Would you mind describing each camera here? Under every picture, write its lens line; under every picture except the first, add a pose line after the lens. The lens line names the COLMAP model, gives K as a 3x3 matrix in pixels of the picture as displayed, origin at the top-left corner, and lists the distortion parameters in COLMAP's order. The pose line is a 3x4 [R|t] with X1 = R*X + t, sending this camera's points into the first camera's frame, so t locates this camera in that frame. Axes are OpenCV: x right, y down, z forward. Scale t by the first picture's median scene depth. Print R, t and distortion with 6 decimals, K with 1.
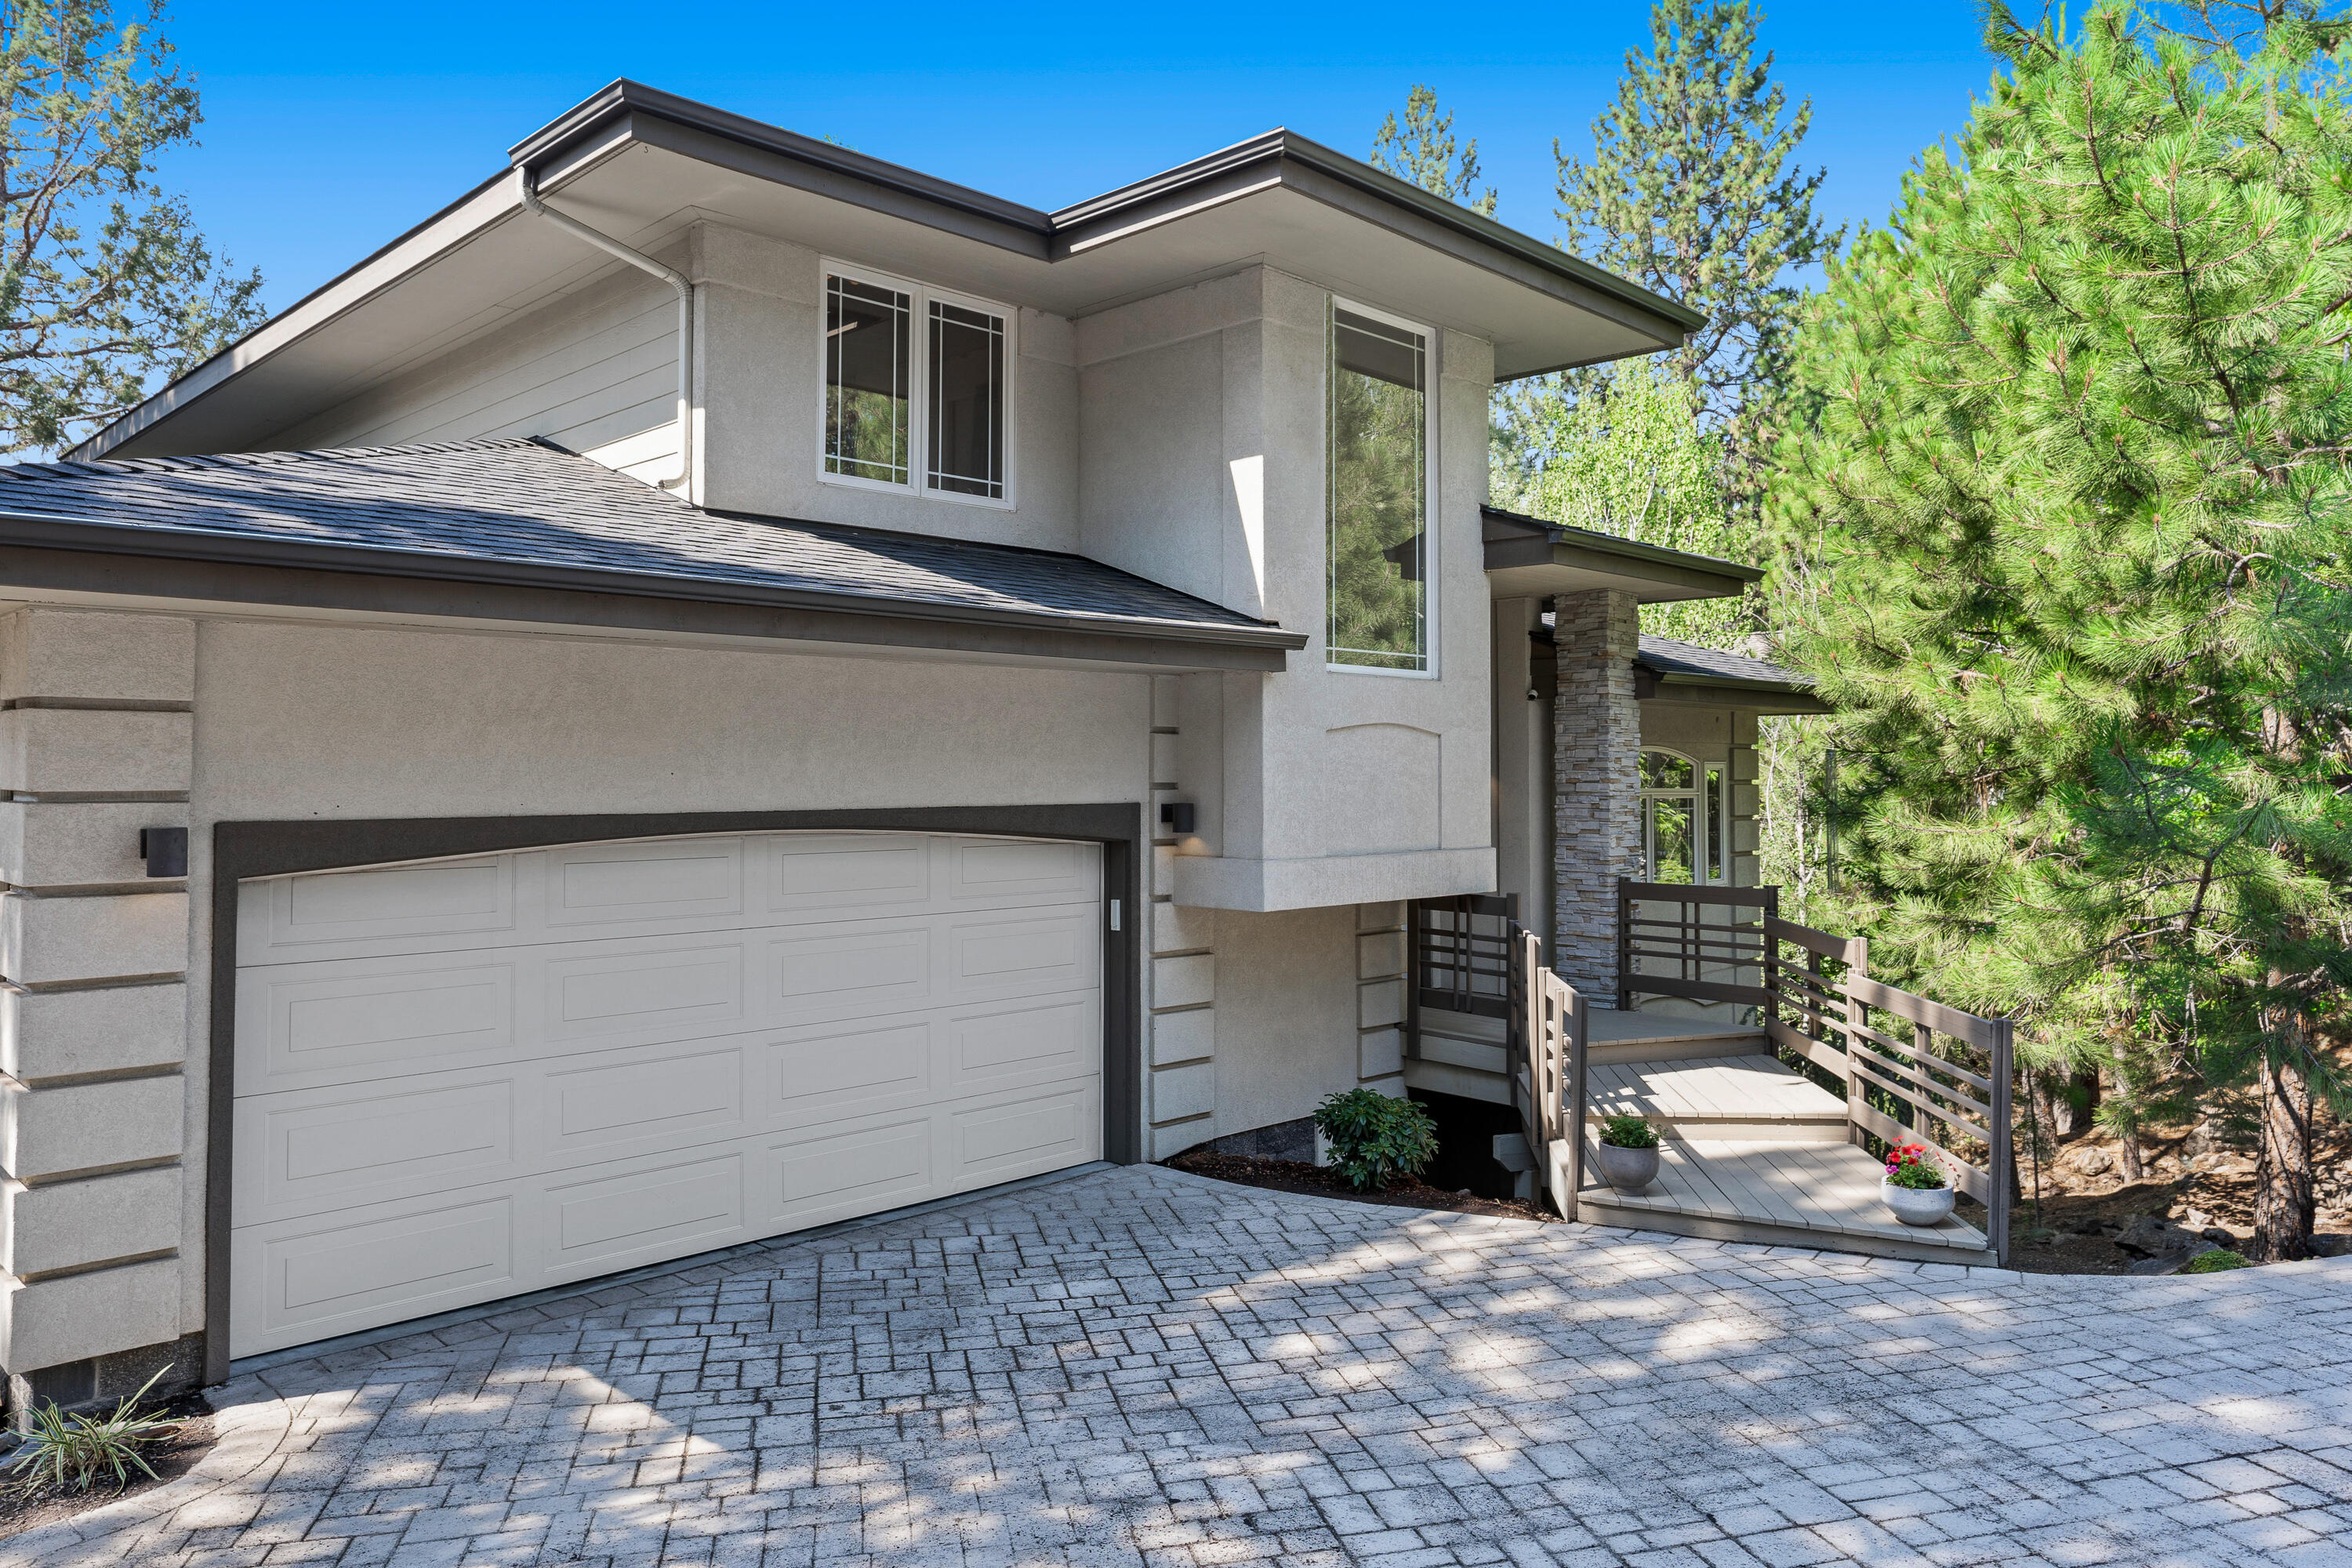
lens RADIAL K [[1626.6, 0, 1175.9], [0, 1626.6, 531.0], [0, 0, 1]] dist [0.002267, -0.001836]
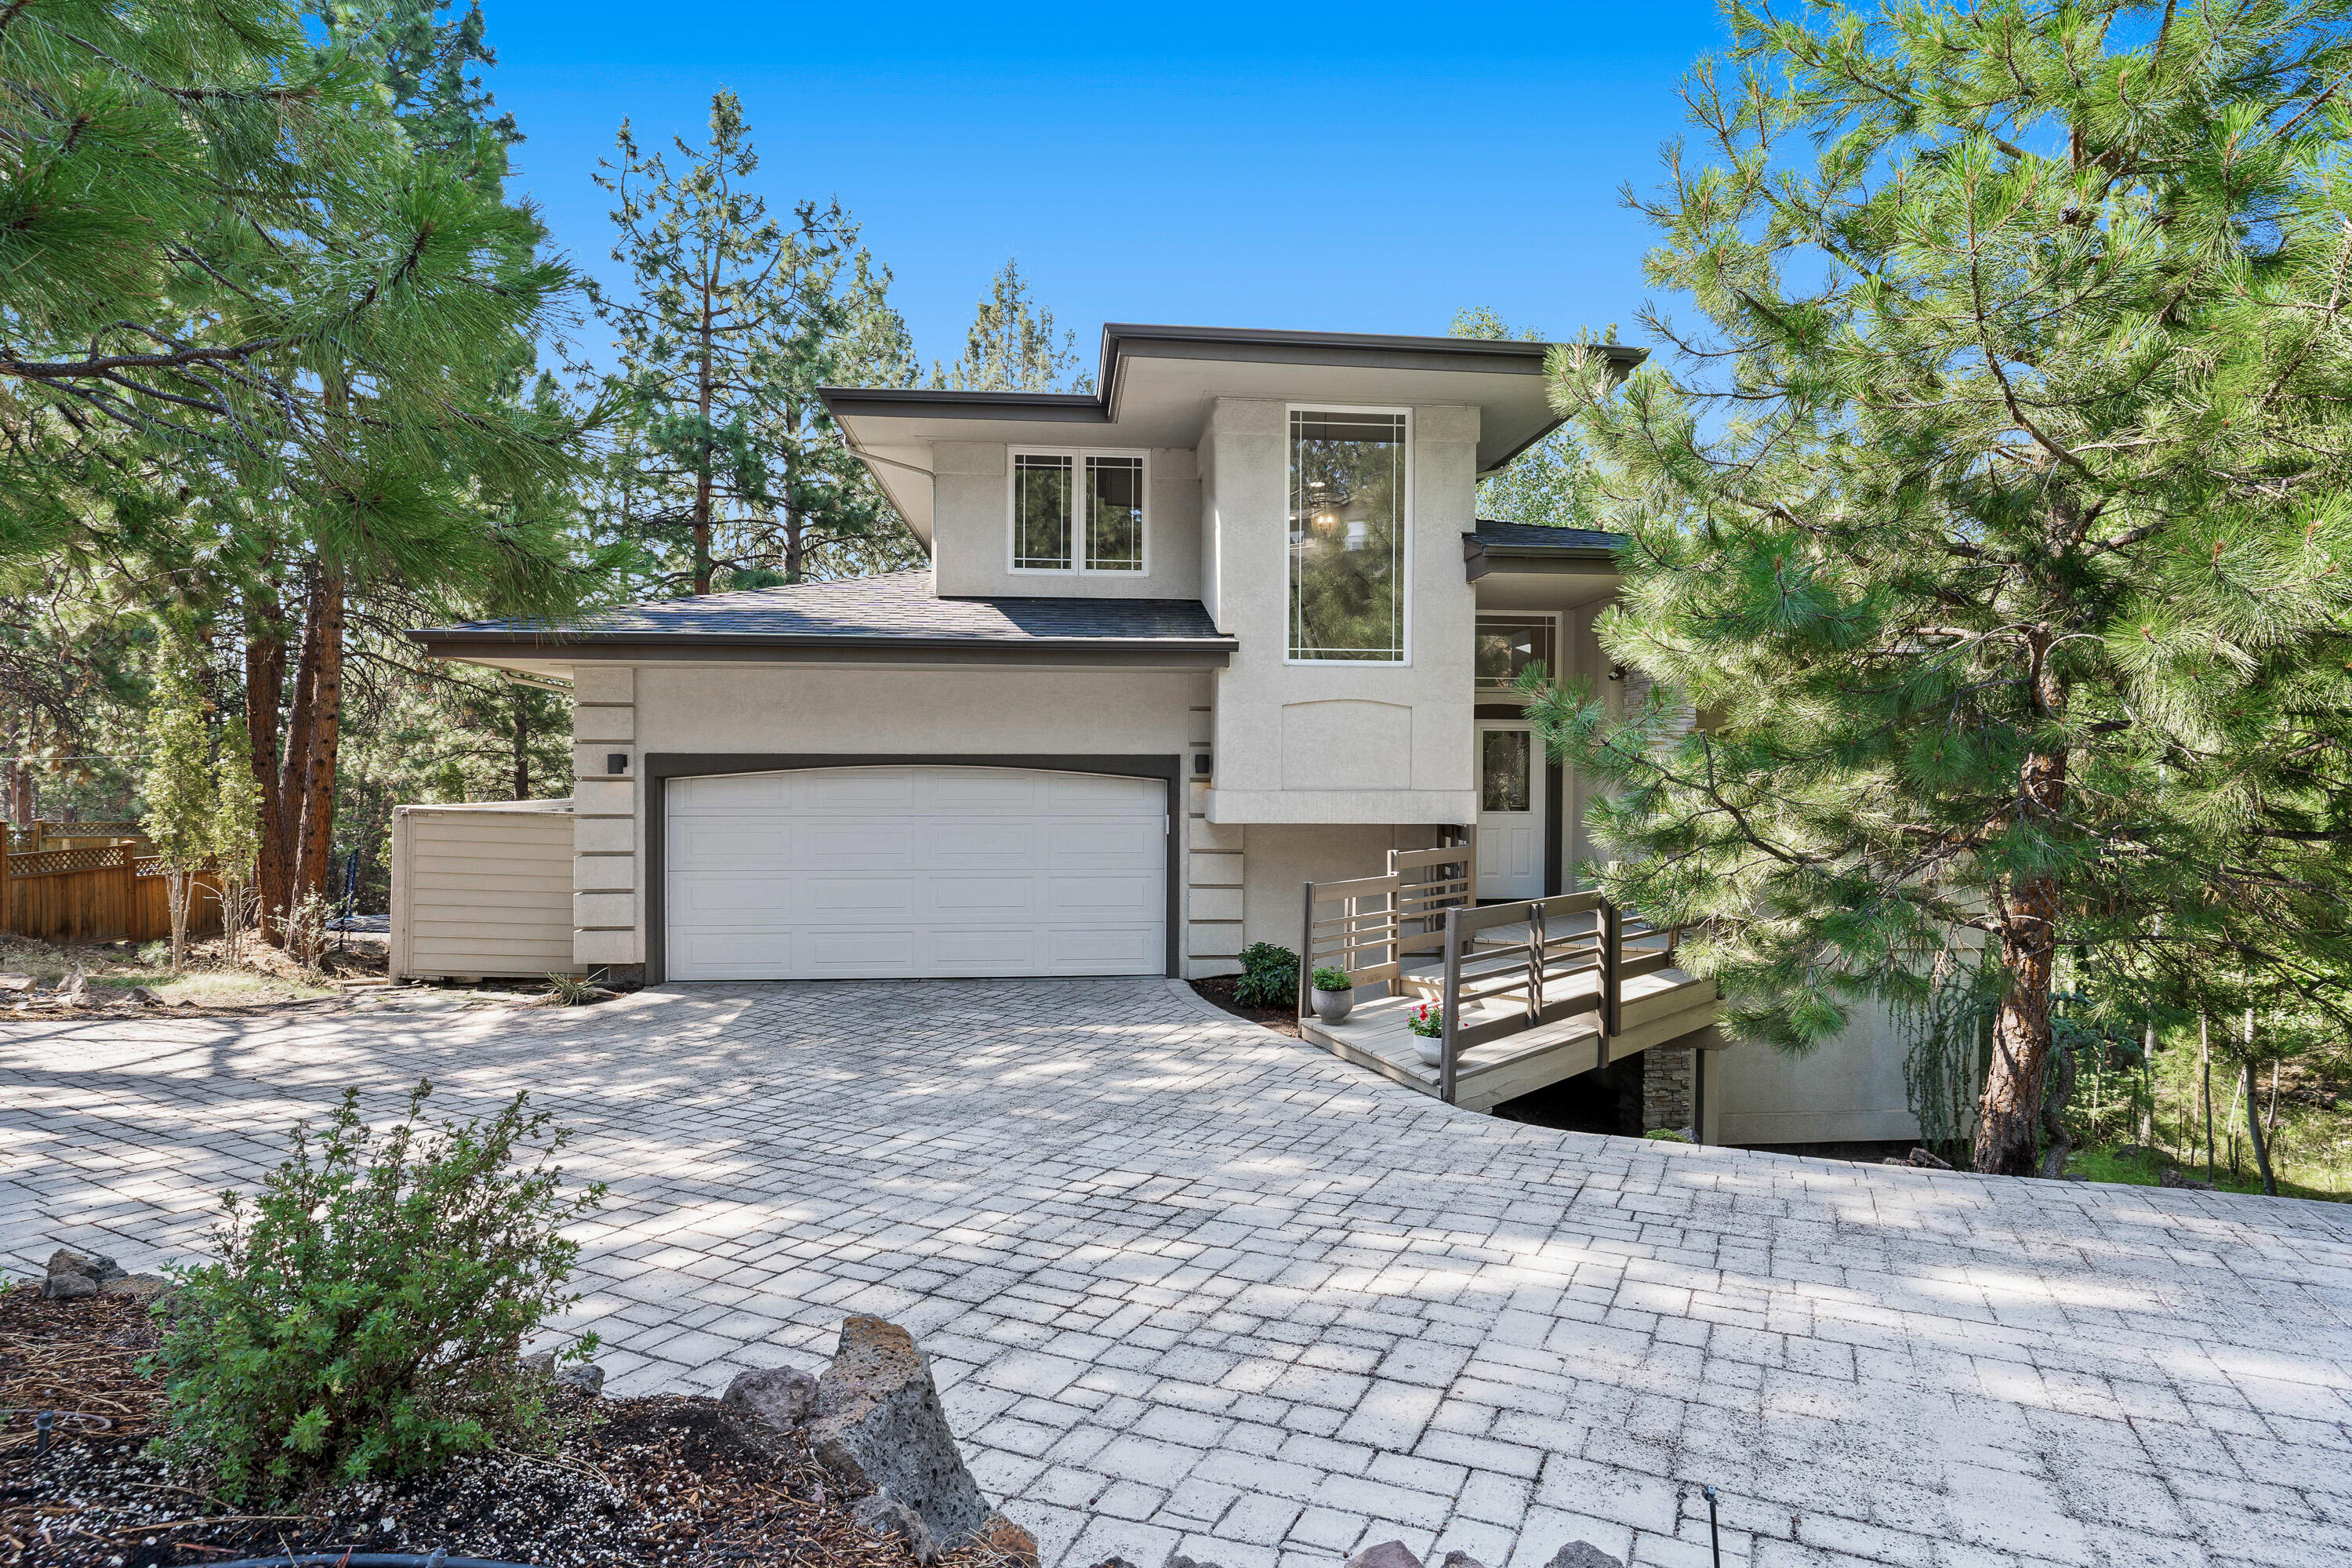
lens RADIAL K [[1181.9, 0, 1181.8], [0, 1181.9, 648.2], [0, 0, 1]] dist [-0.002559, -0.000160]
pose [[0.754444, -0.064959, -0.653142, 0.614628], [0.091709, 0.995762, 0.006898, 0.047375], [0.649926, -0.065103, 0.757204, 0.118278]]
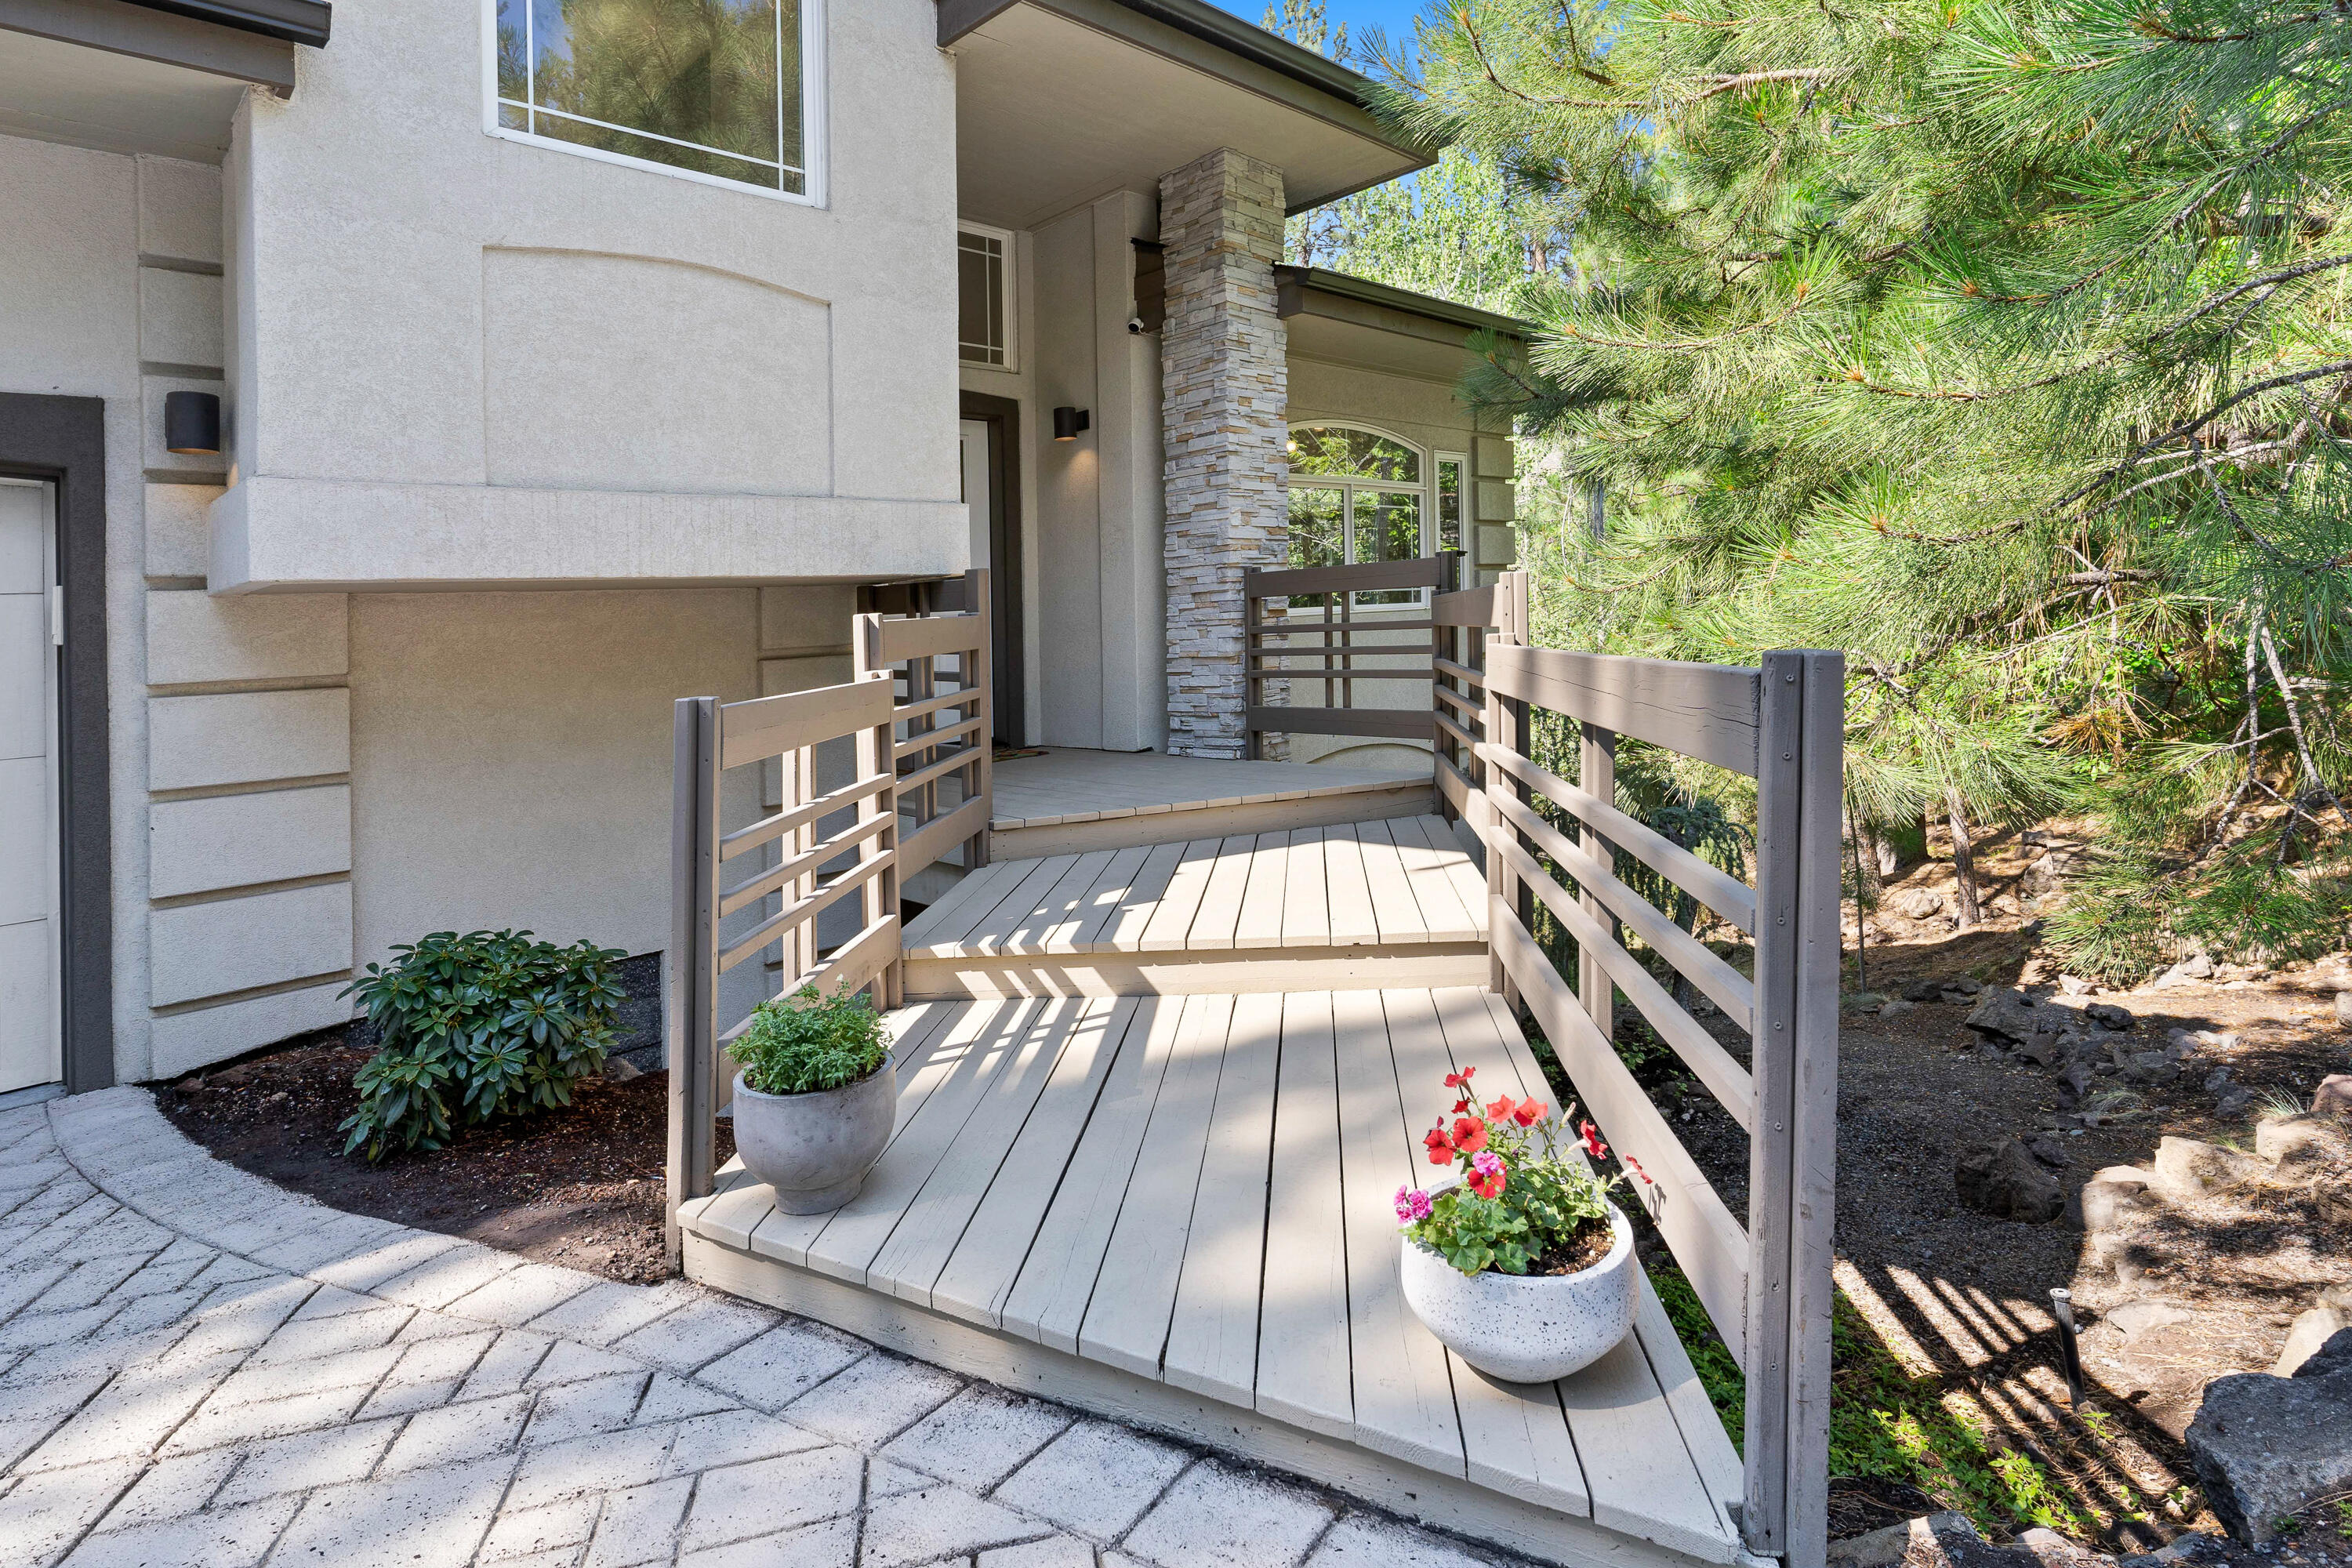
lens RADIAL K [[1212.7, 0, 1178.9], [0, 1212.7, 571.4], [0, 0, 1]] dist [0.002465, 0.001223]
pose [[0.998279, -0.054709, -0.021120, 0.266881], [0.056585, 0.993187, 0.101870, 0.168355], [0.015403, -0.102890, 0.994573, 0.520740]]
